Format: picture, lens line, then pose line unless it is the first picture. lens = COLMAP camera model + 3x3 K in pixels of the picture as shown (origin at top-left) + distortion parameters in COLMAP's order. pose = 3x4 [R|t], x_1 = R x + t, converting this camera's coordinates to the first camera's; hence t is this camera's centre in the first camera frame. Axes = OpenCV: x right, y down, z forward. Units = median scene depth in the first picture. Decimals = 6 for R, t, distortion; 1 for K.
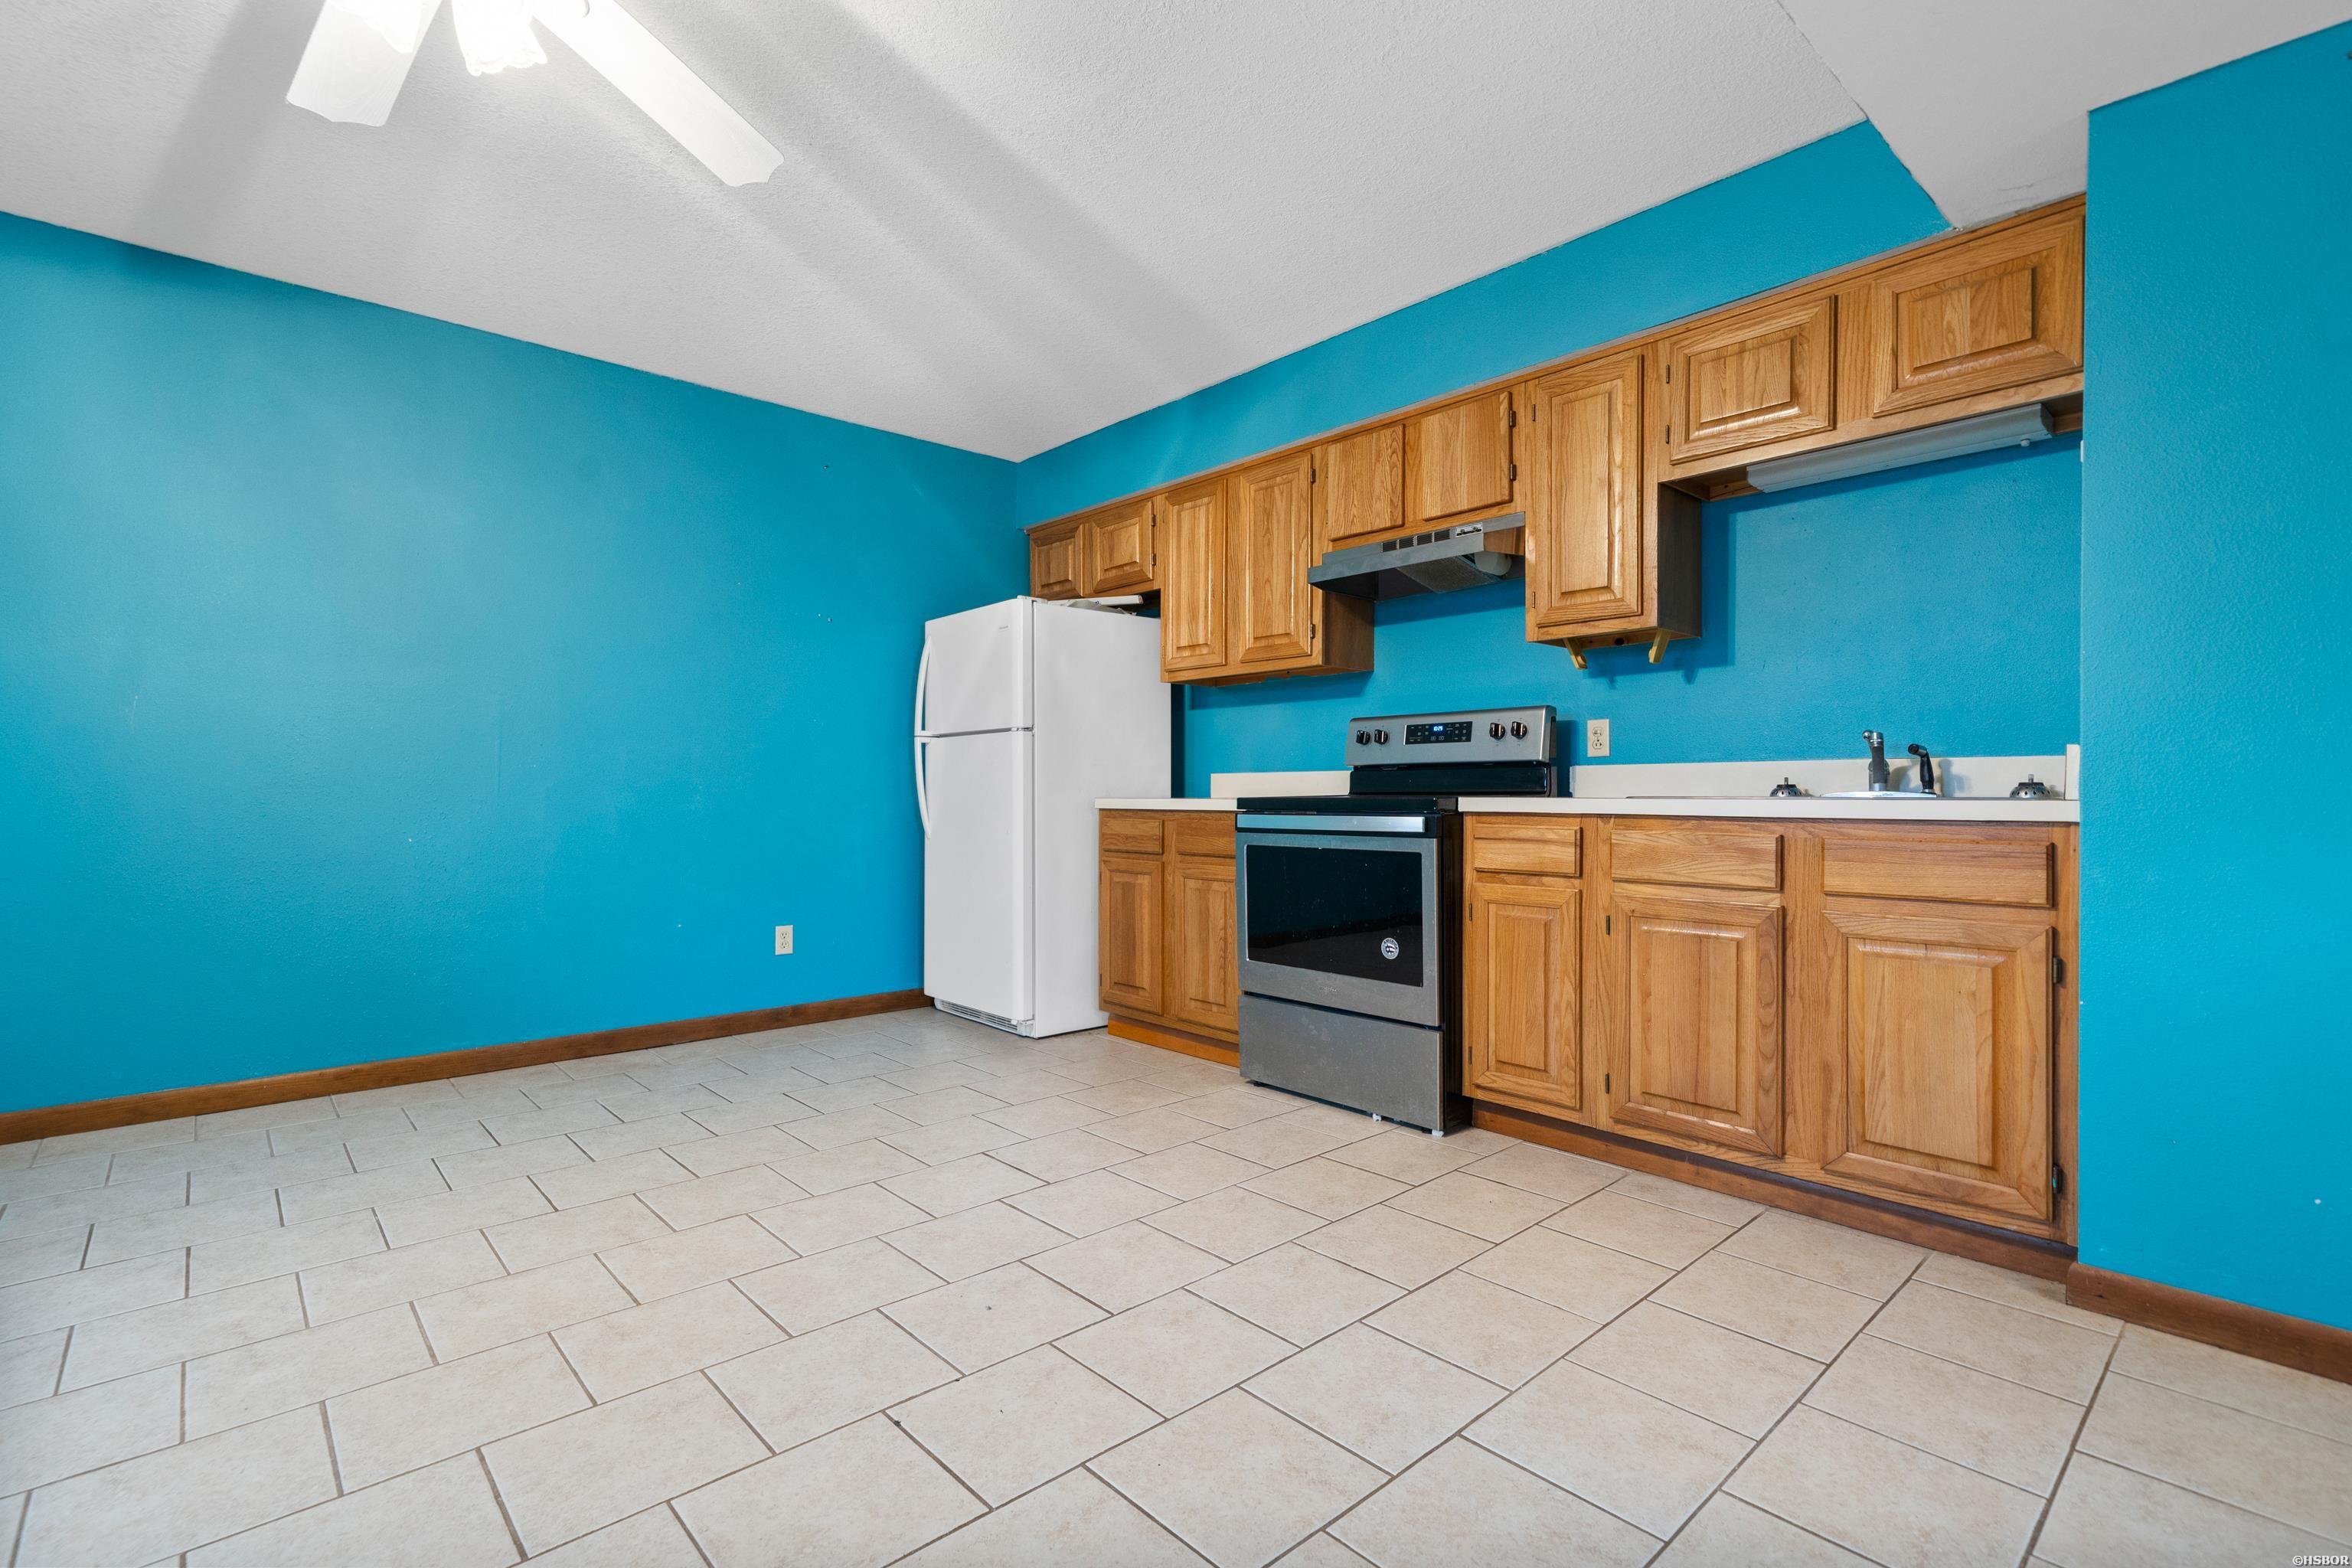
lens RADIAL K [[1066.9, 0, 1172.0], [0, 1066.9, 789.4], [0, 0, 1]] dist [0.001278, 0.000572]
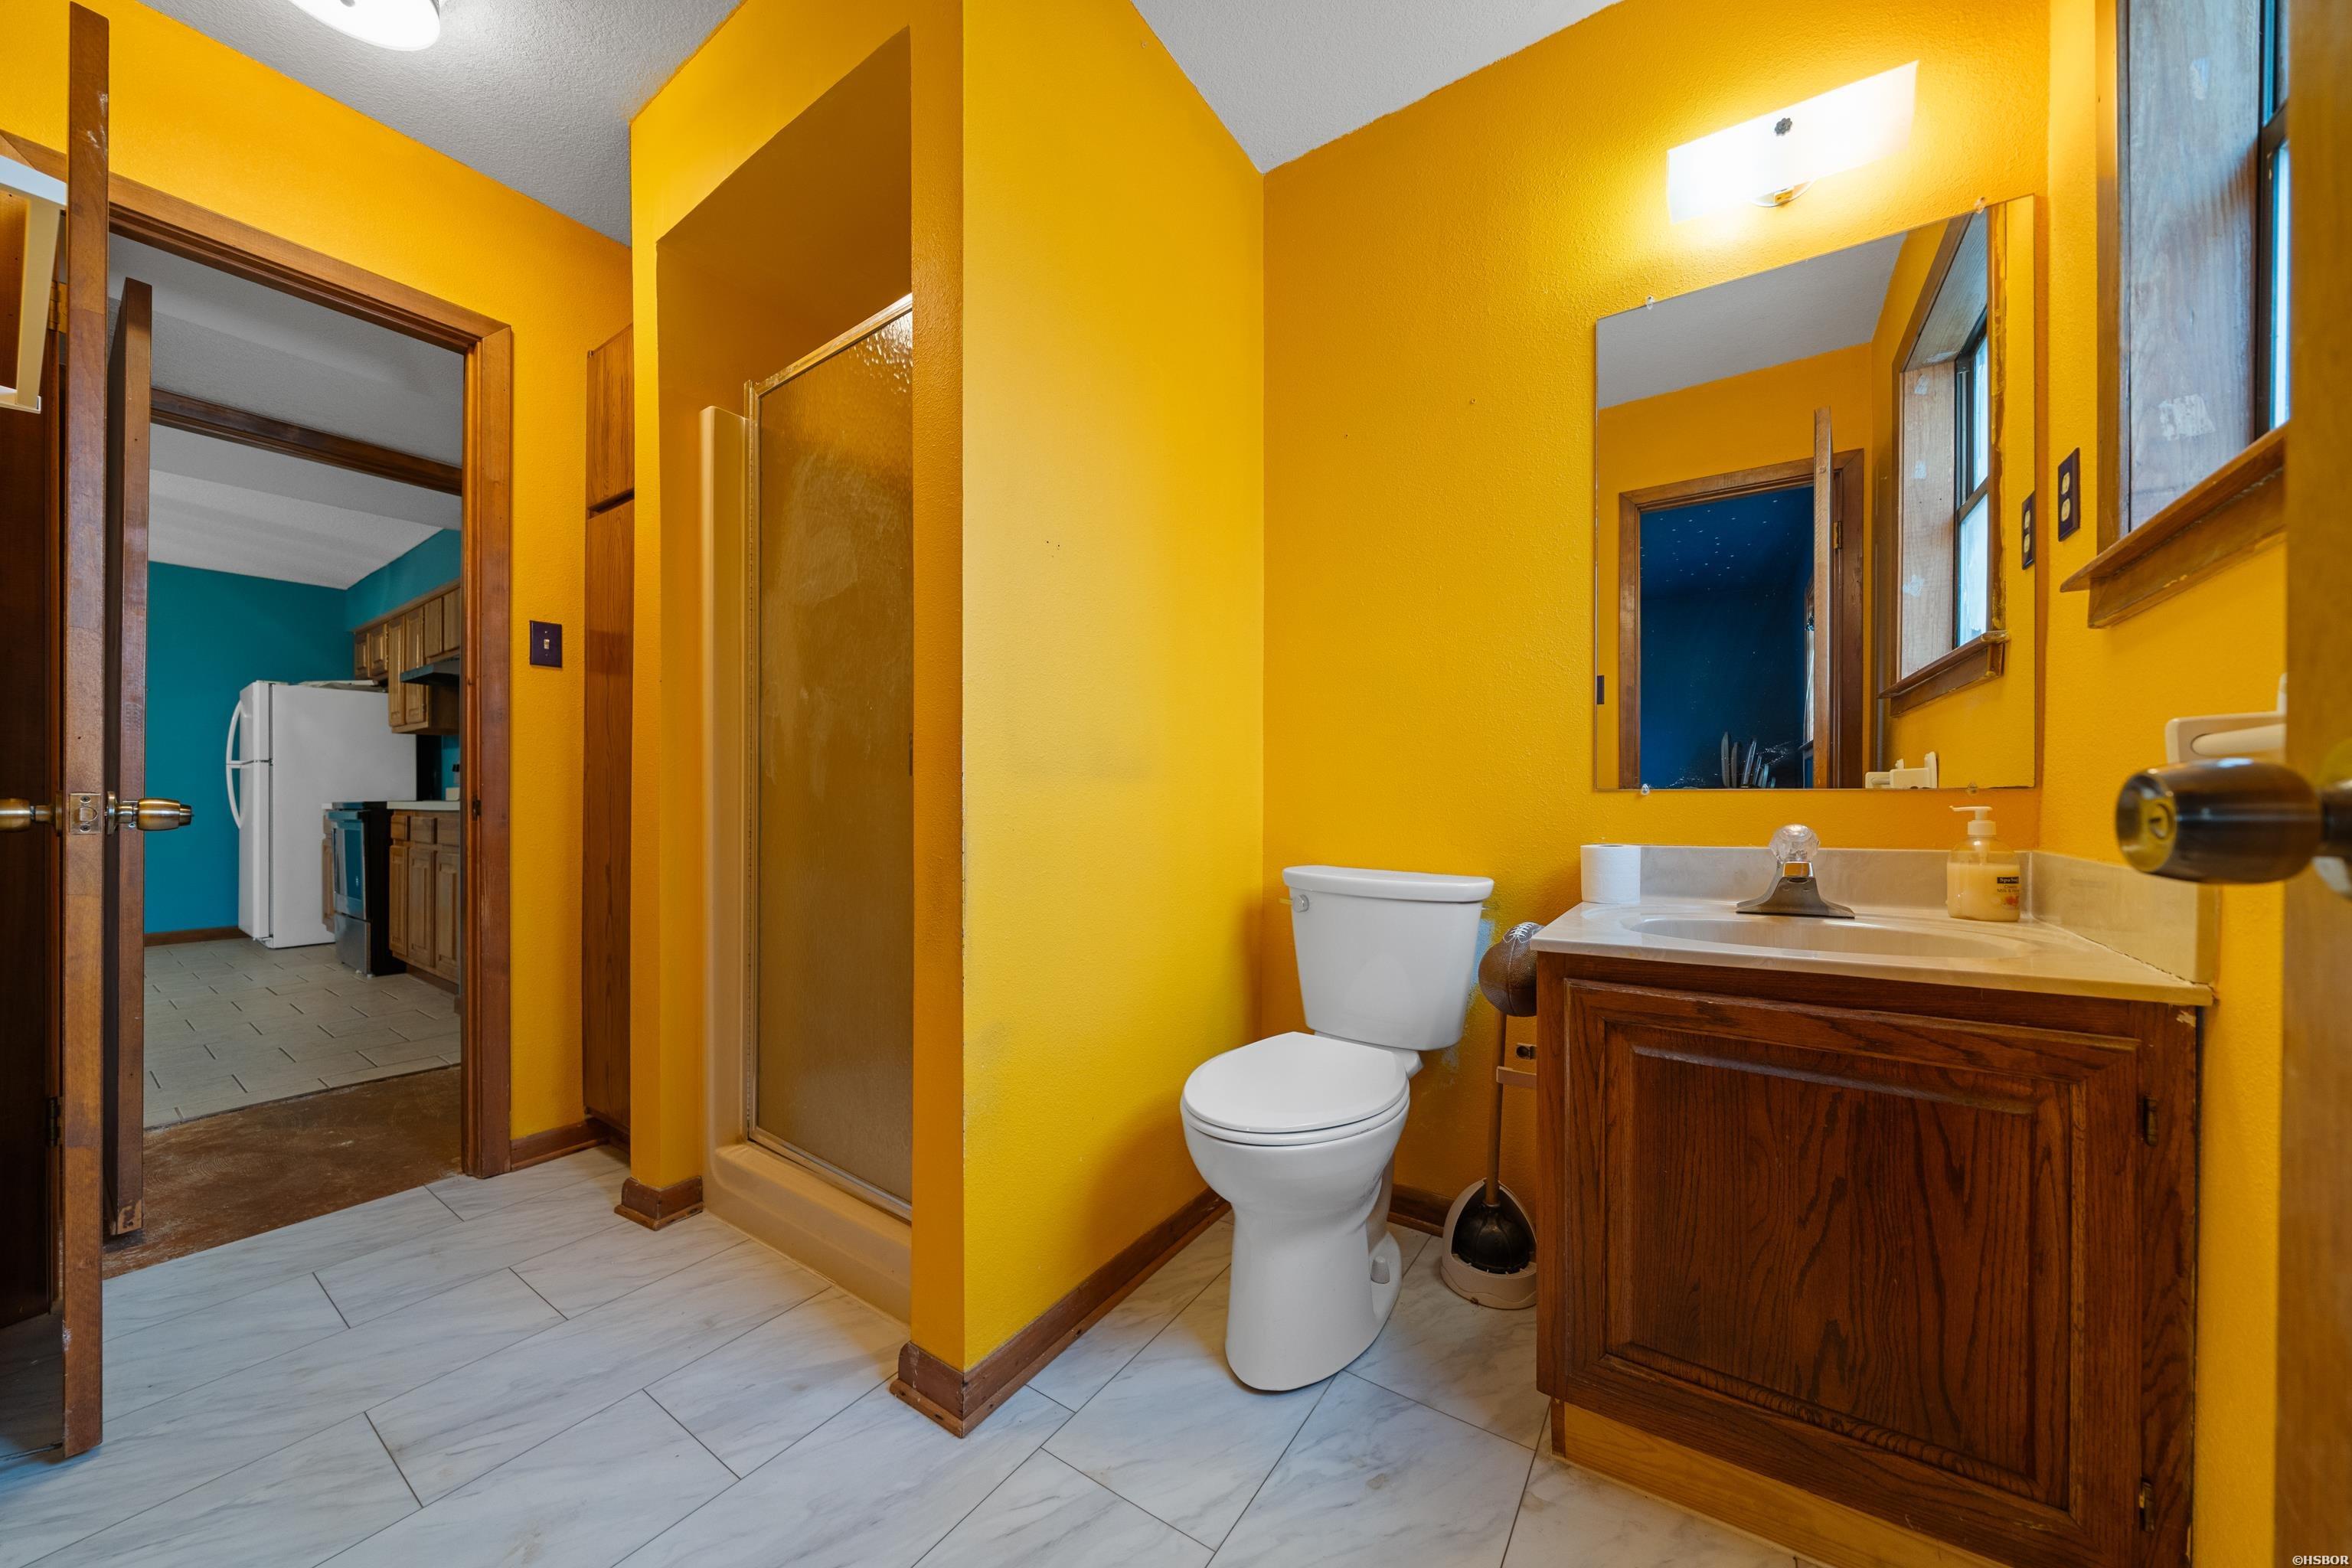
lens RADIAL K [[803.5, 0, 1175.1], [0, 803.5, 796.0], [0, 0, 1]] dist [-0.001336, -0.000085]
pose [[0.973139, -0.002215, 0.230207, 1.088528], [0.001815, 0.999996, 0.001949, -0.002825], [-0.230210, -0.001479, 0.973140, -0.614372]]
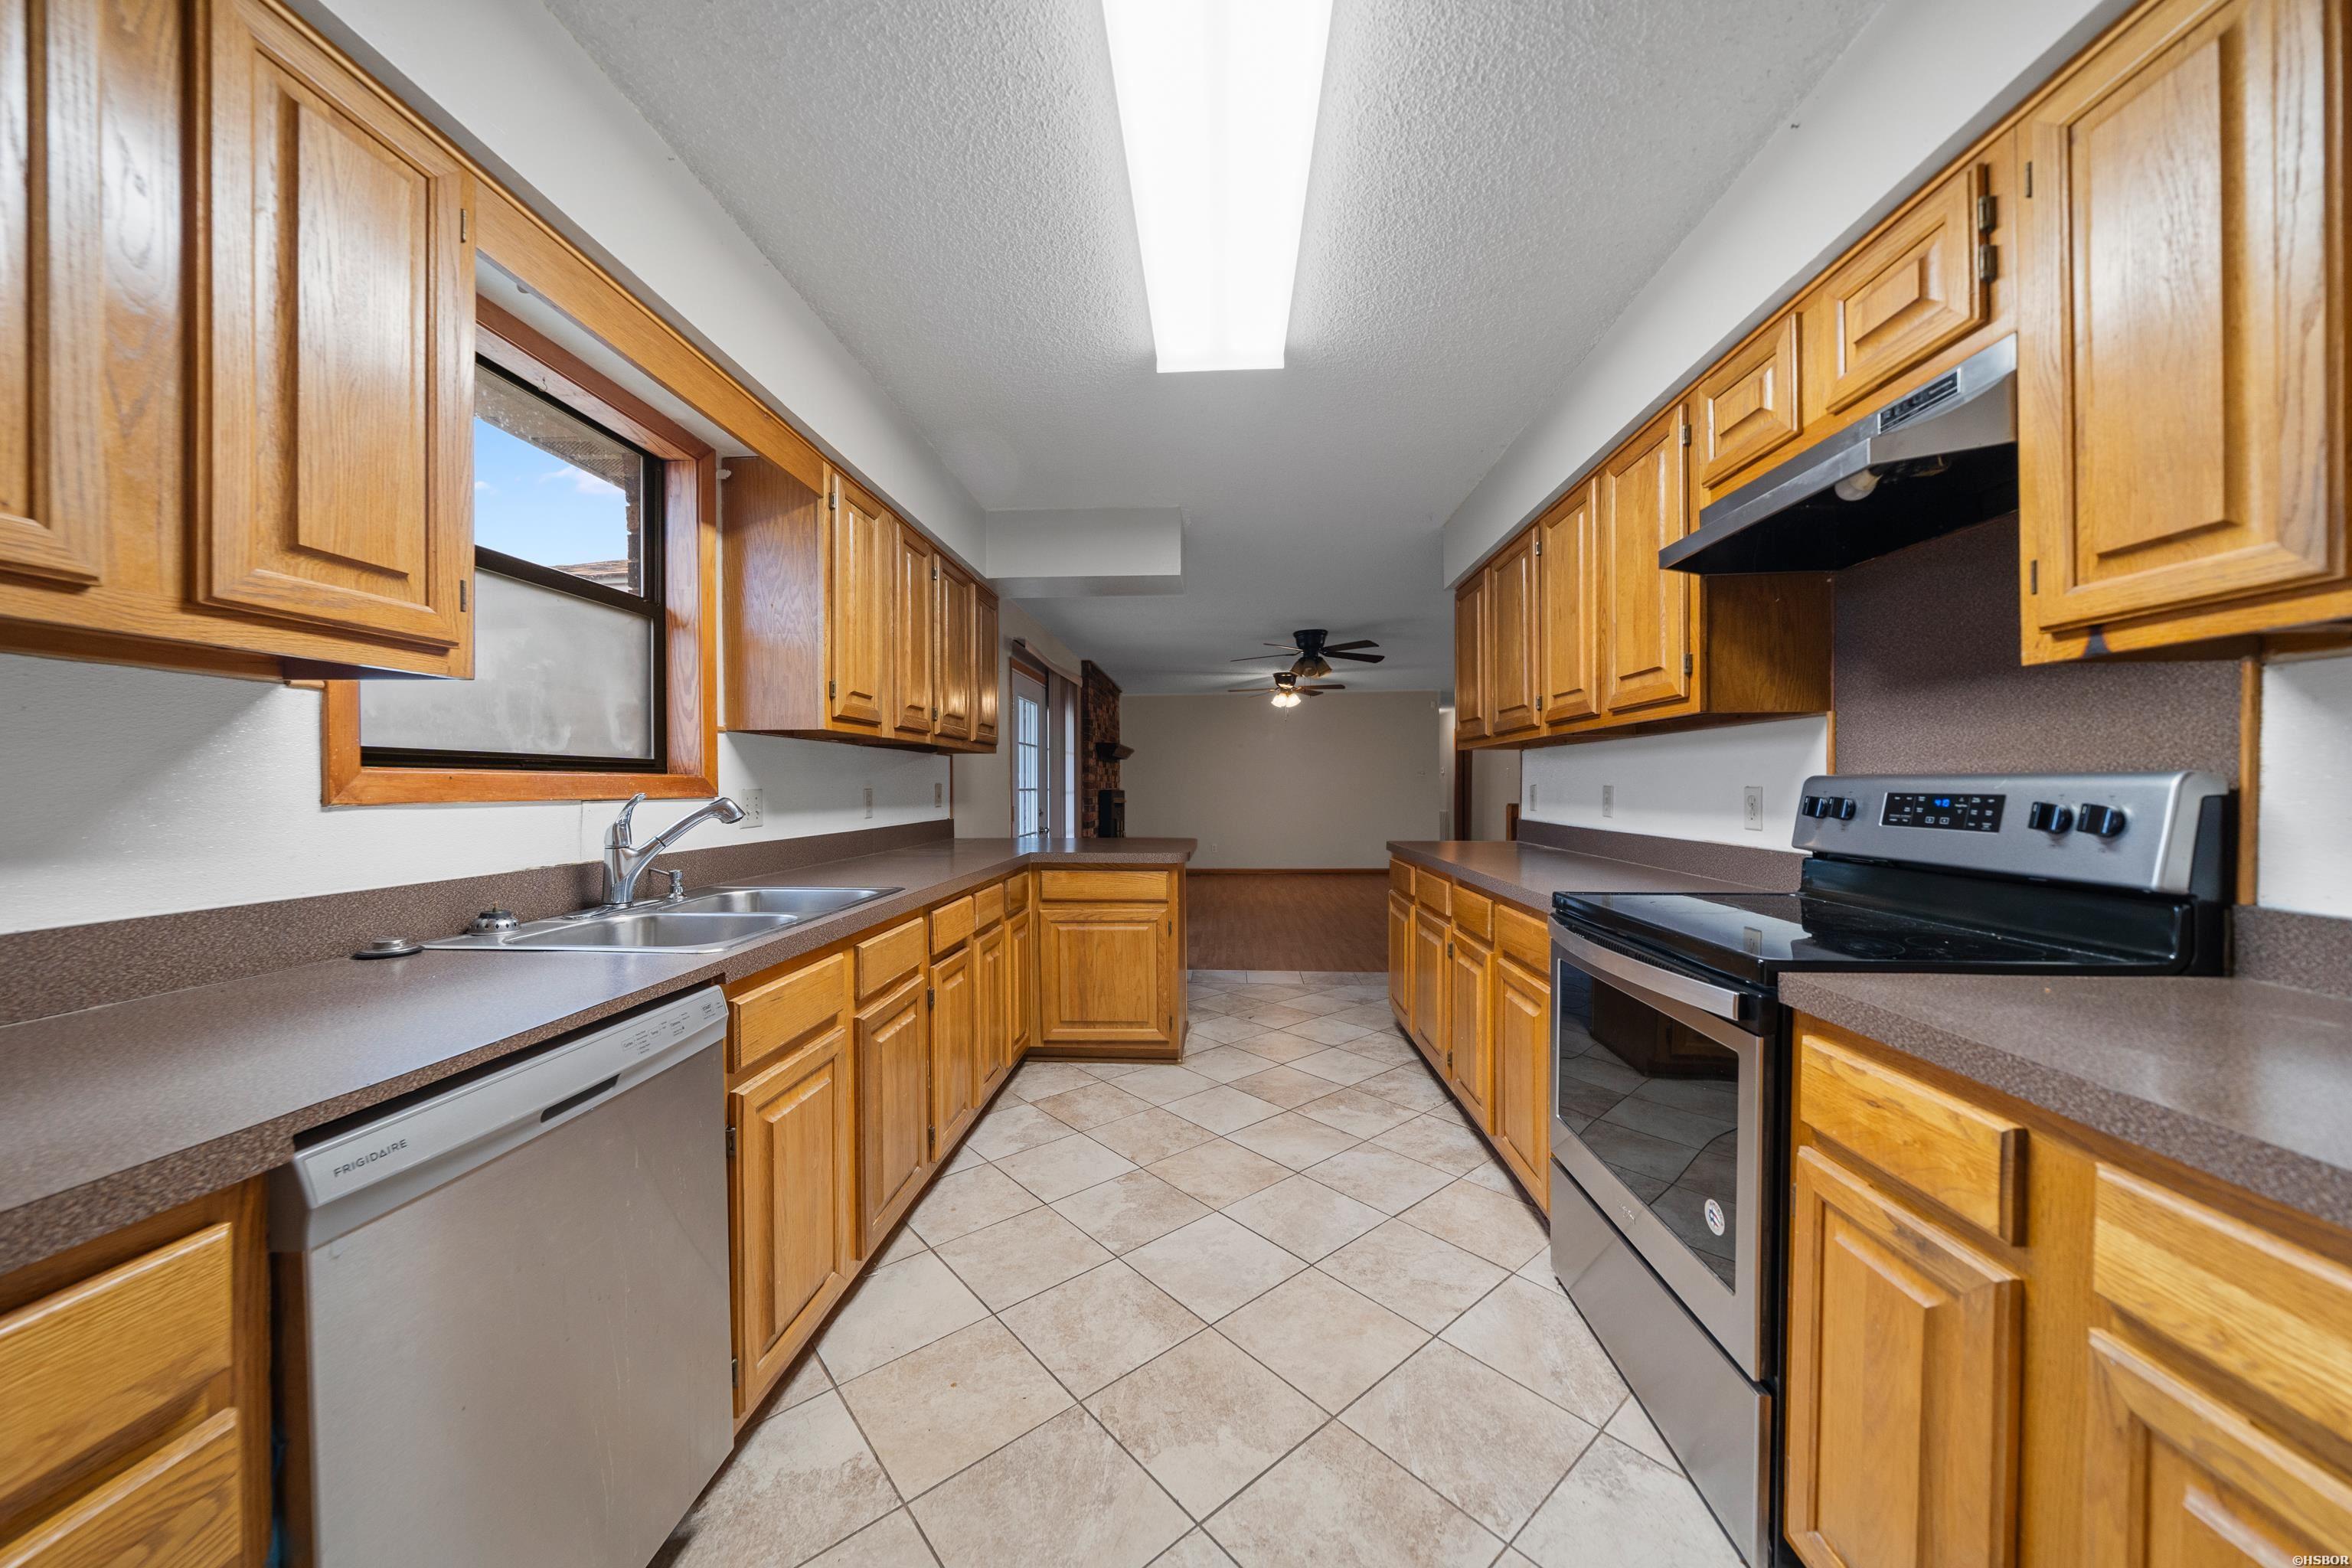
lens RADIAL K [[825.2, 0, 1176.3], [0, 825.2, 792.7], [0, 0, 1]] dist [-0.002176, -0.000071]
pose [[0.693363, 0.008547, -0.720538, 0.279952], [0.000799, 0.999920, 0.012629, -0.067233], [0.720589, -0.009332, 0.693300, 0.408899]]
